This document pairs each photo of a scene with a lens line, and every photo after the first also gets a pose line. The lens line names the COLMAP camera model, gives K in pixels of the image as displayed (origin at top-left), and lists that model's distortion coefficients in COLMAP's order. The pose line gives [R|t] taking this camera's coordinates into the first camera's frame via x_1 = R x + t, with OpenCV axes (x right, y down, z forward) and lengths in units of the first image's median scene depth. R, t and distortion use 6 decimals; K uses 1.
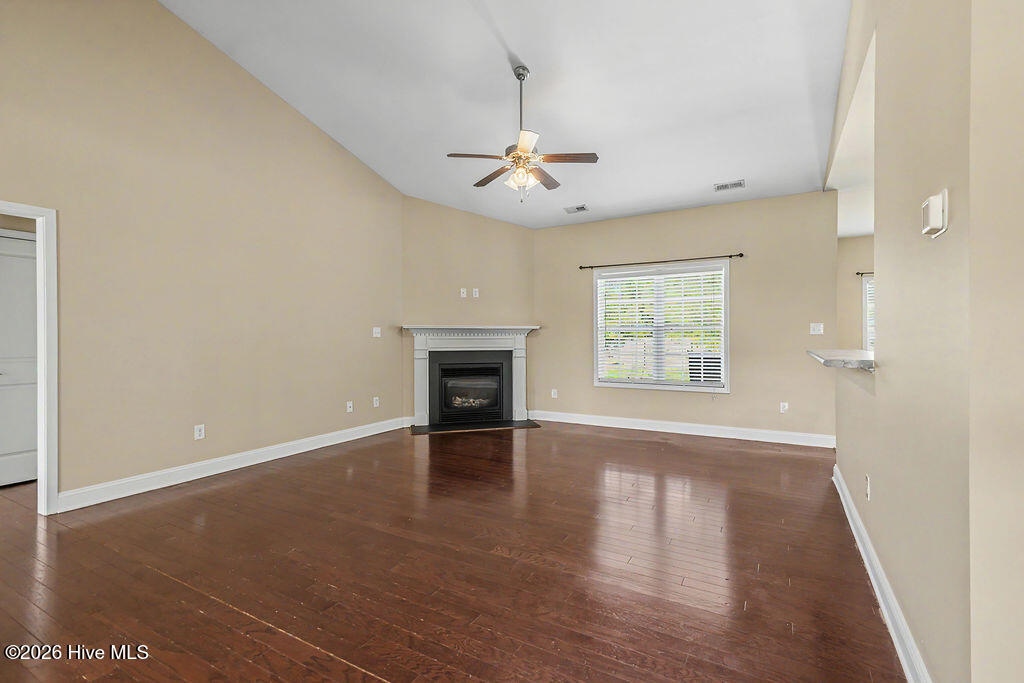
lens RADIAL K [[464.9, 0, 520.1], [0, 464.9, 338.3], [0, 0, 1]] dist [0.001659, 0.000228]
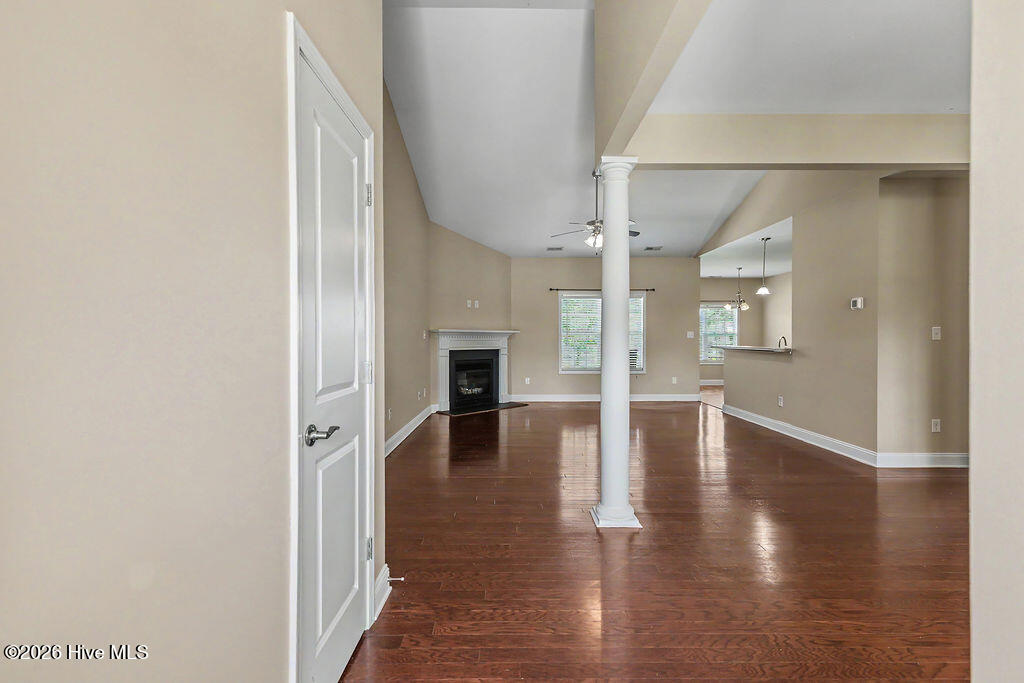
lens RADIAL K [[464.9, 0, 520.1], [0, 464.9, 338.3], [0, 0, 1]] dist [0.001659, 0.000228]
pose [[0.862709, 0.002196, 0.505696, -0.642826], [-0.000211, 0.999992, -0.003983, 0.000287], [-0.505701, 0.003329, 0.862703, -0.155393]]
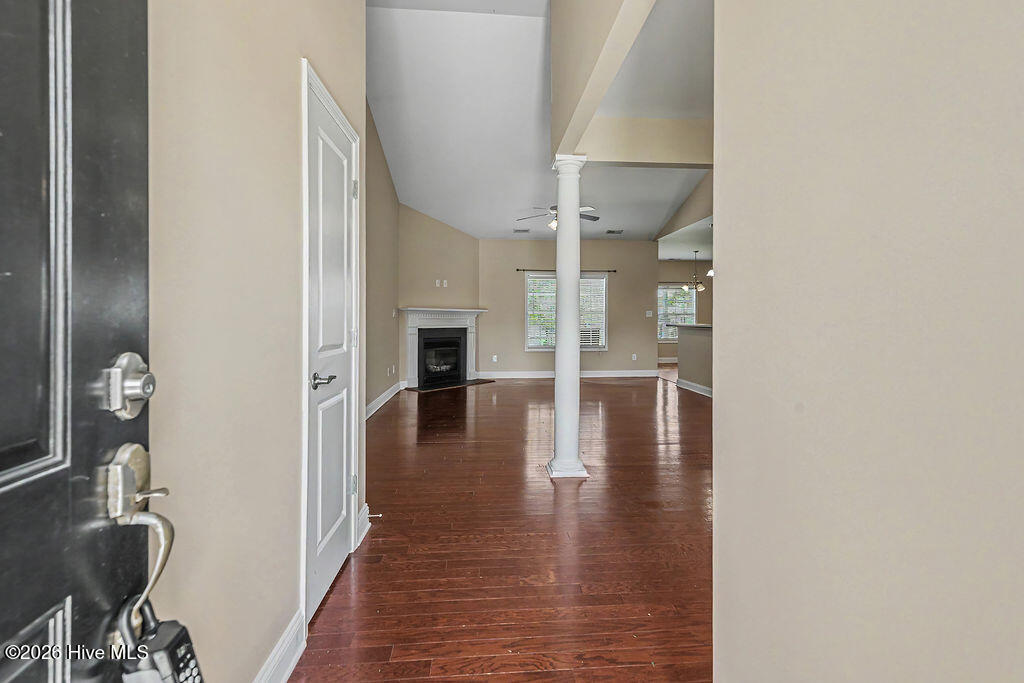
lens RADIAL K [[481.5, 0, 523.9], [0, 481.5, 315.9], [0, 0, 1]] dist [0.005178, 0.000592]
pose [[0.825368, 0.009411, 0.564517, -0.683921], [-0.002371, 0.999910, -0.013203, 0.010612], [-0.564590, 0.009558, 0.825316, -0.241843]]
